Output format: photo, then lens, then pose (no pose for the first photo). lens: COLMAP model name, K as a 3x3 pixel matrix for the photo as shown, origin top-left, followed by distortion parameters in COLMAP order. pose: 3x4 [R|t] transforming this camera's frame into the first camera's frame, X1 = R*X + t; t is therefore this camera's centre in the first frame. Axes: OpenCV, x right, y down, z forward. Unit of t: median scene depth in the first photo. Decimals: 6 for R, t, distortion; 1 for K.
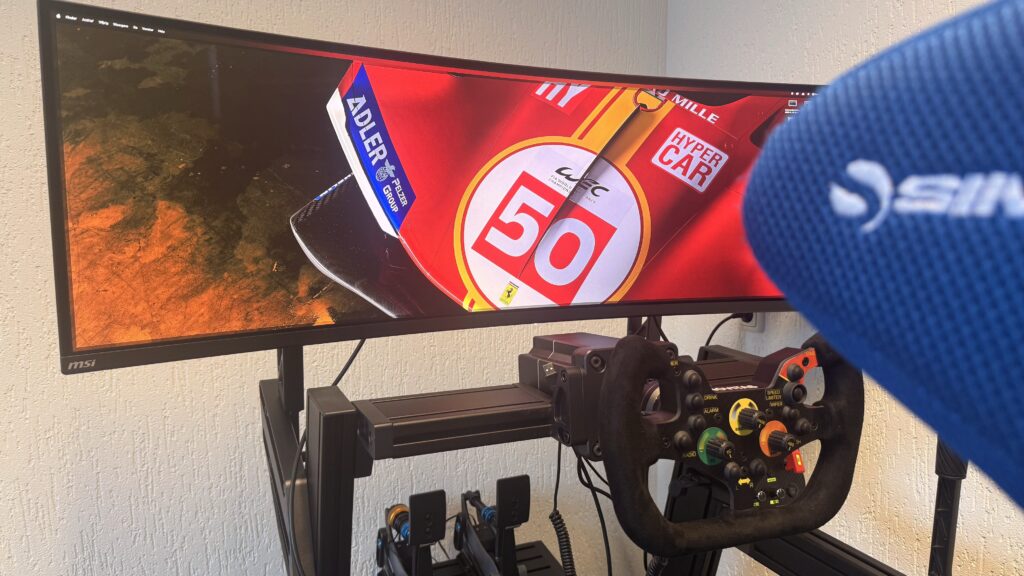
lens RADIAL K [[692.6, 0, 531.2], [0, 692.6, 290.7], [0, 0, 1]] dist [0.108635, -0.166577]
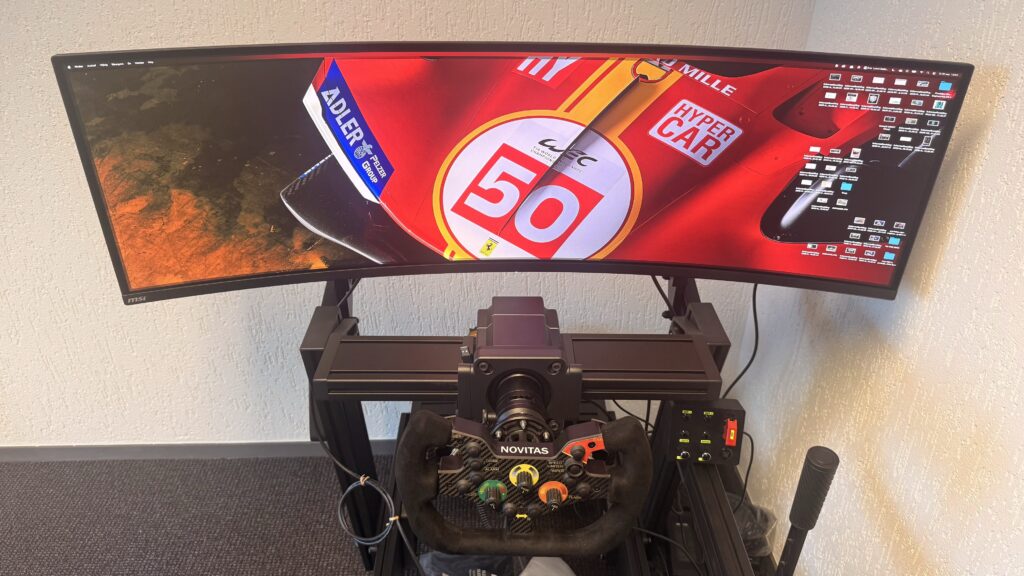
lens RADIAL K [[692.6, 0, 531.2], [0, 692.6, 290.7], [0, 0, 1]] dist [0.108635, -0.166577]
pose [[0.924408, 0.218251, -0.312789, 0.458545], [-0.076598, 0.909620, 0.408319, -0.455167], [0.373635, -0.353494, 0.857577, 0.040940]]
